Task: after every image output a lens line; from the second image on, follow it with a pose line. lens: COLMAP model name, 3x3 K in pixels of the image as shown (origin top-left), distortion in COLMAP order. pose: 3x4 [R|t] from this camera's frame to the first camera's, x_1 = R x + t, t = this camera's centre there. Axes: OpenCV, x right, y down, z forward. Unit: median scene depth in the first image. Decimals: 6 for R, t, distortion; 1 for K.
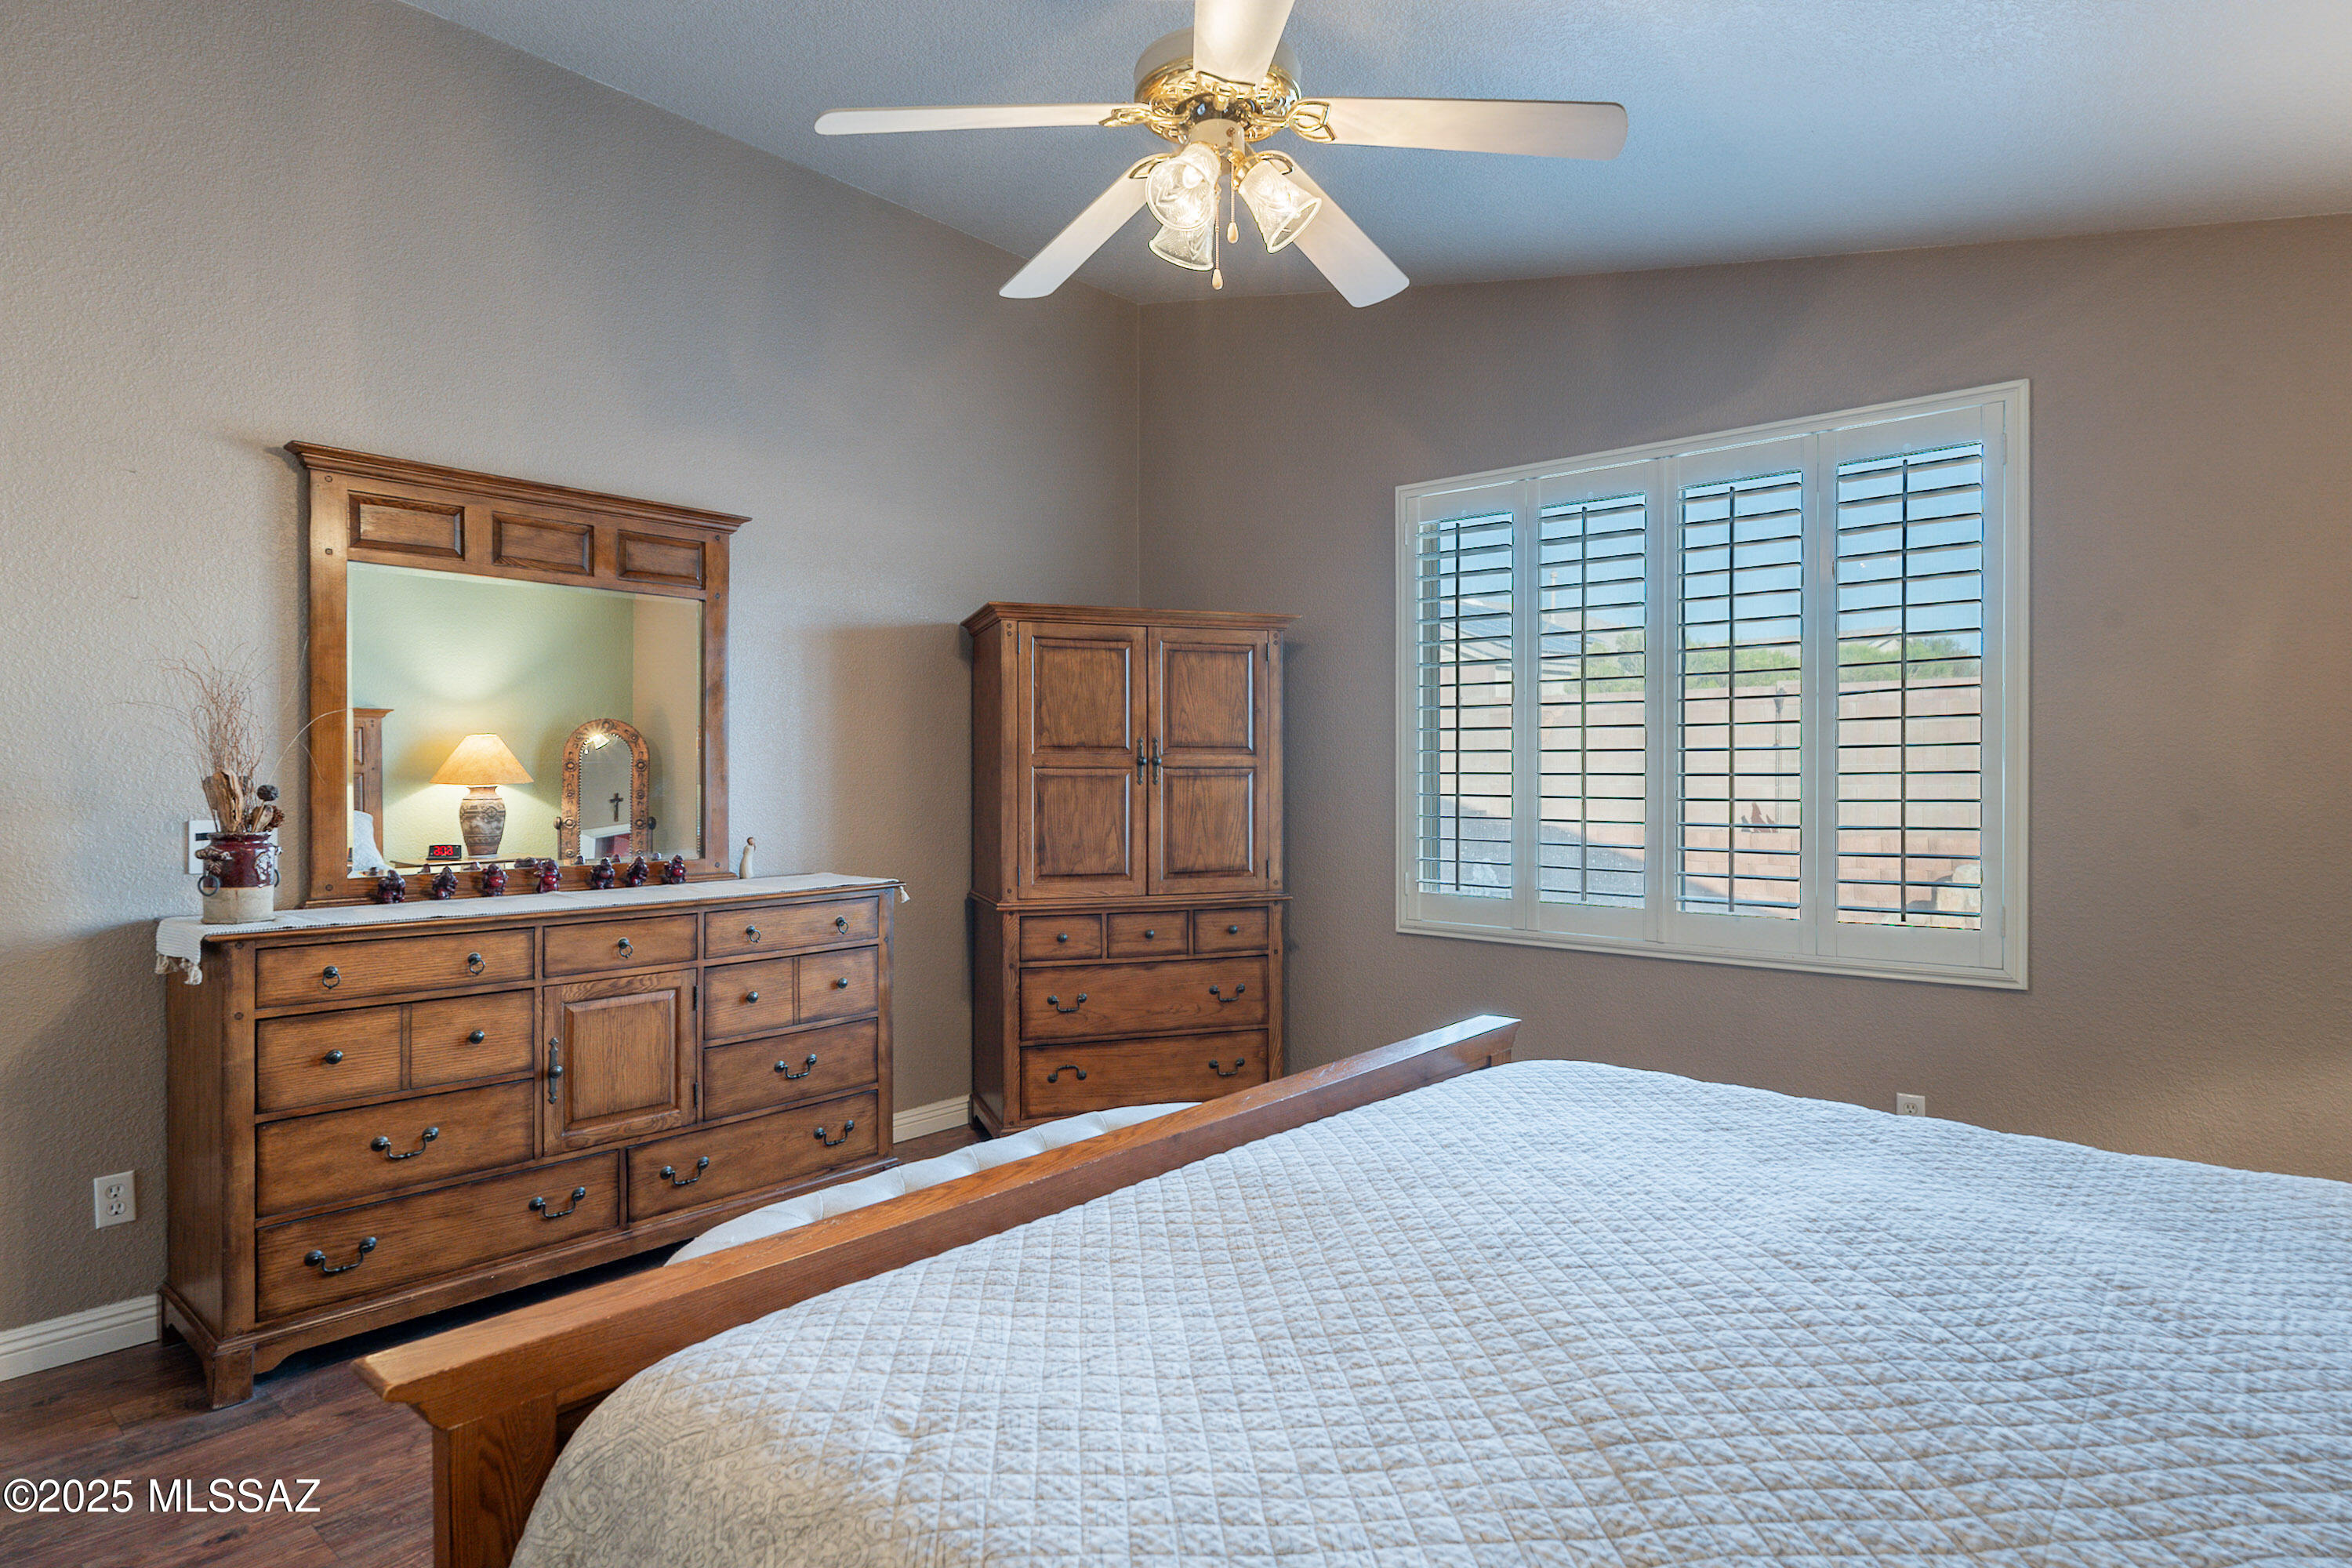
lens RADIAL K [[1260.0, 0, 1176.0], [0, 1260.0, 784.0], [0, 0, 1]] dist [0.003520, 0.001273]
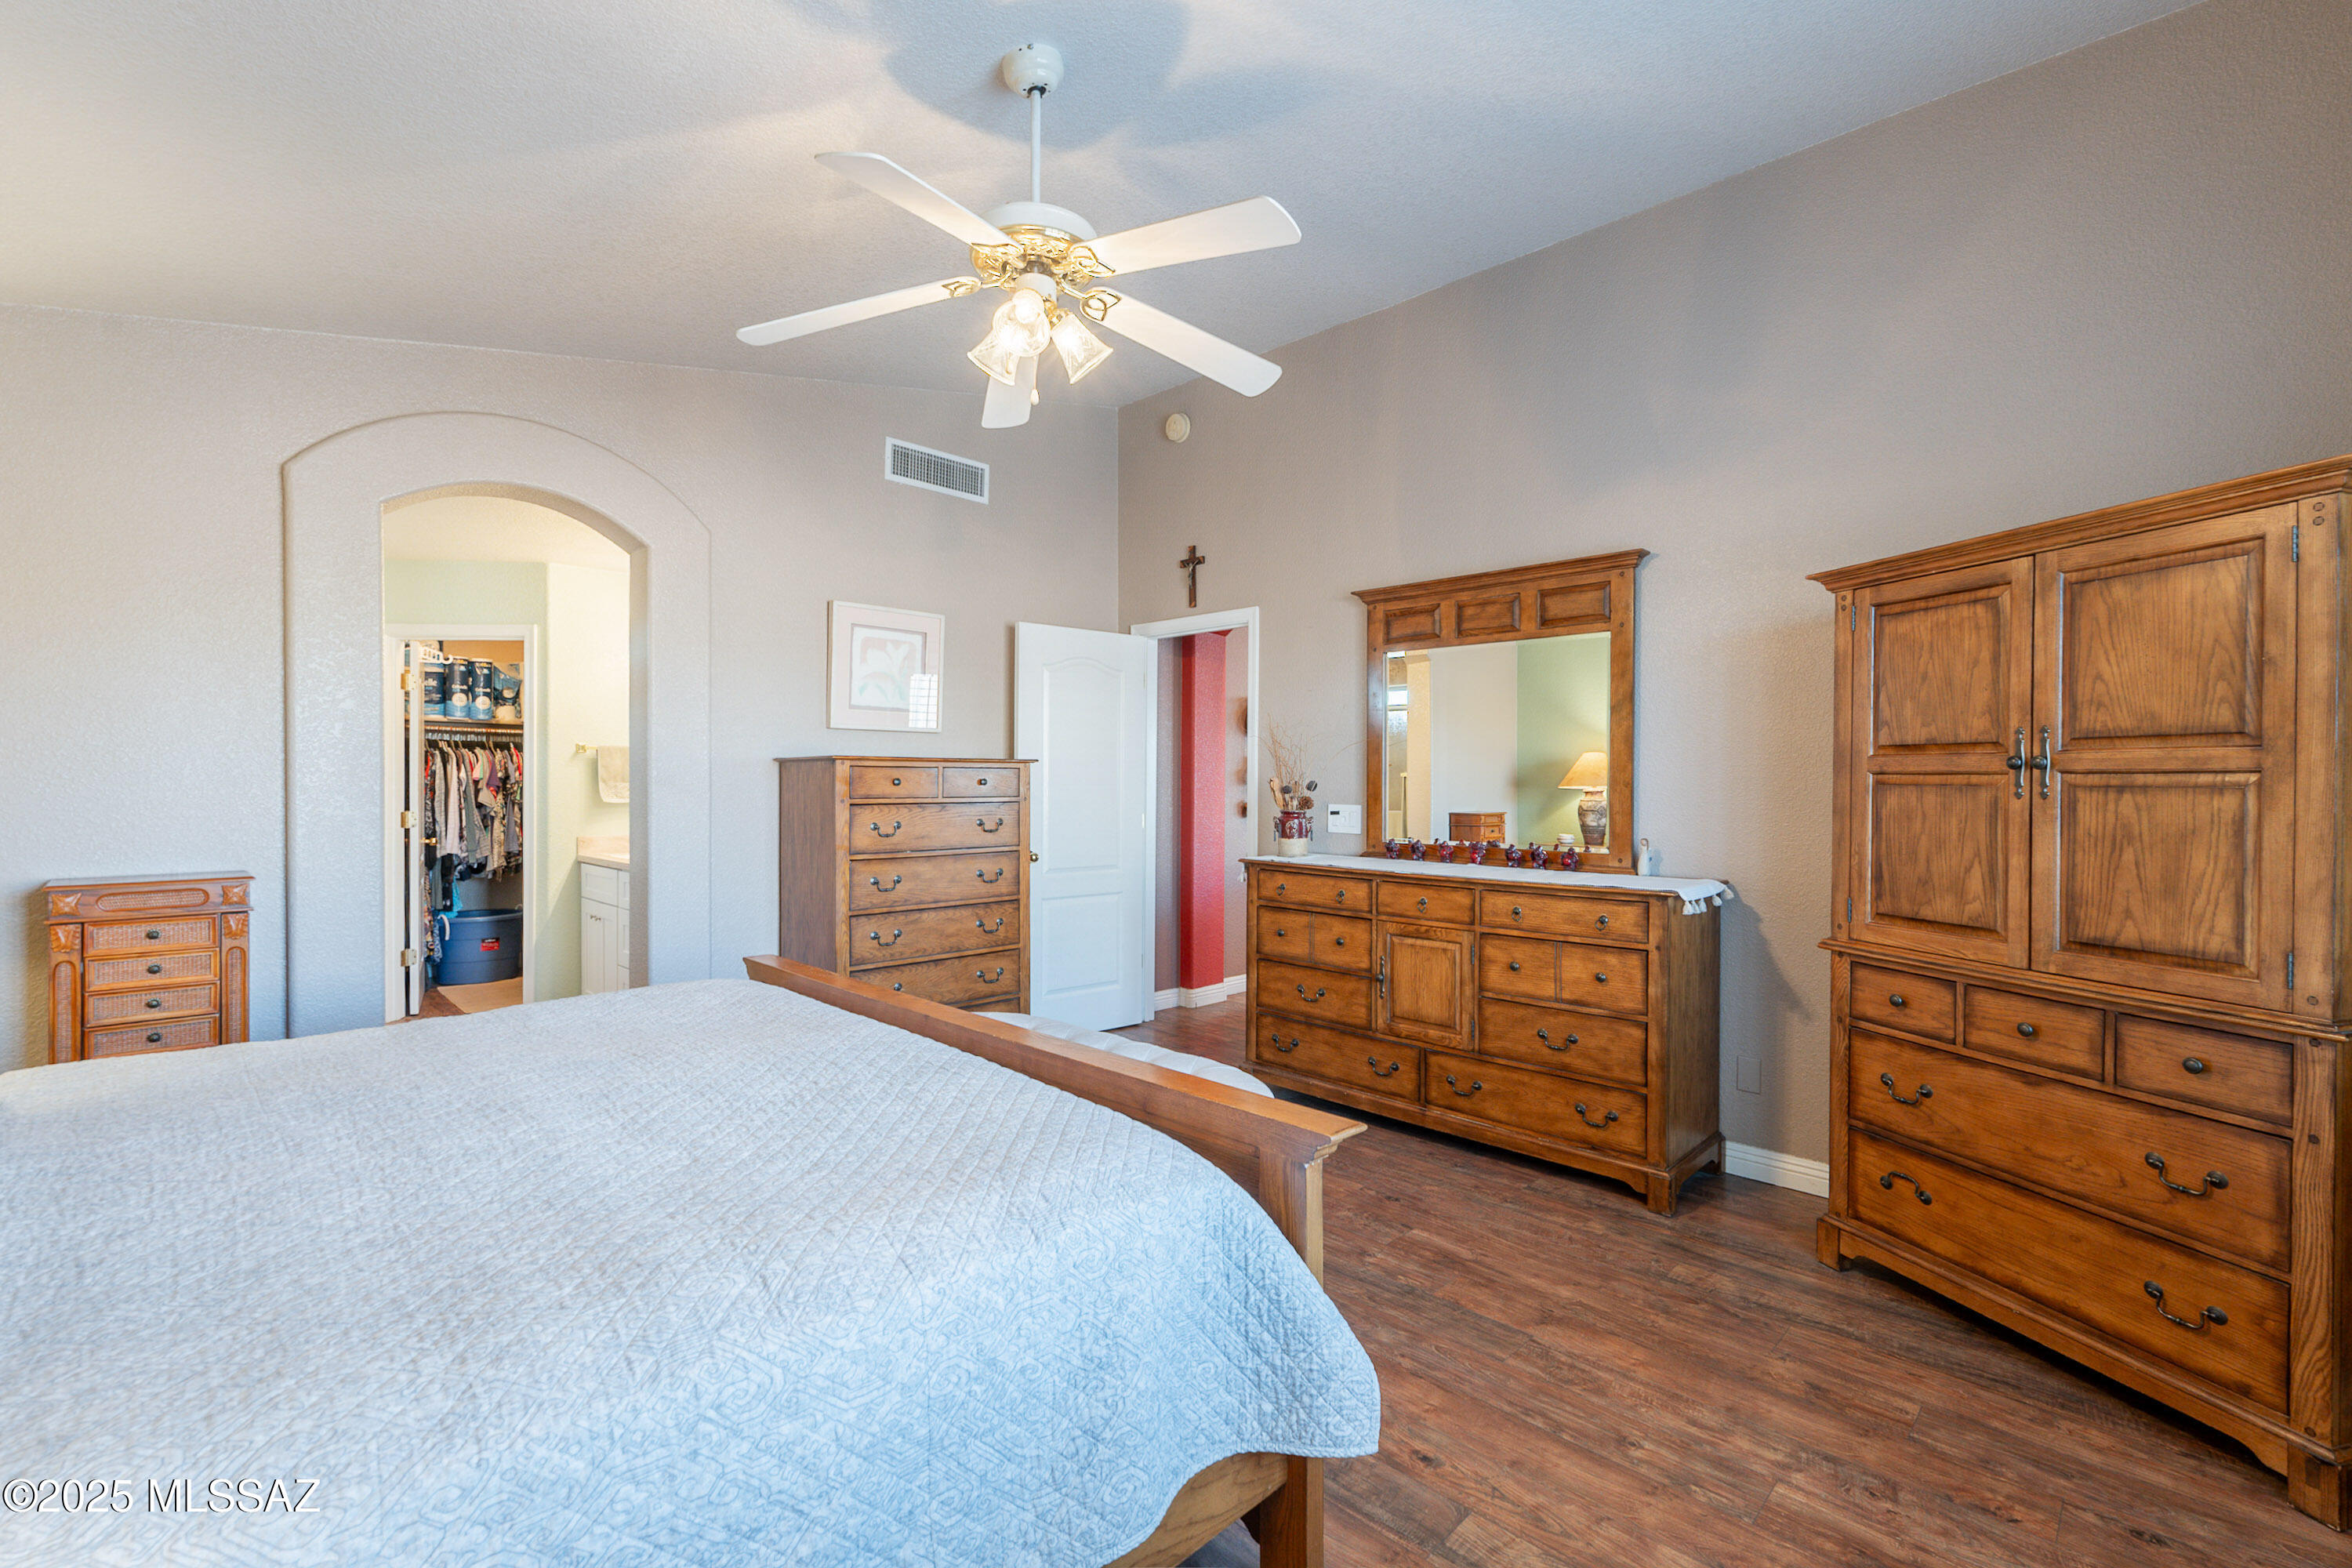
lens RADIAL K [[1028.6, 0, 1181.9], [0, 1028.6, 783.6], [0, 0, 1]] dist [-0.001048, 0.000166]
pose [[-0.063194, 0.005221, -0.997988, 0.548098], [-0.009744, 0.999935, 0.005848, -0.006460], [0.997954, 0.010094, -0.063139, 0.615600]]
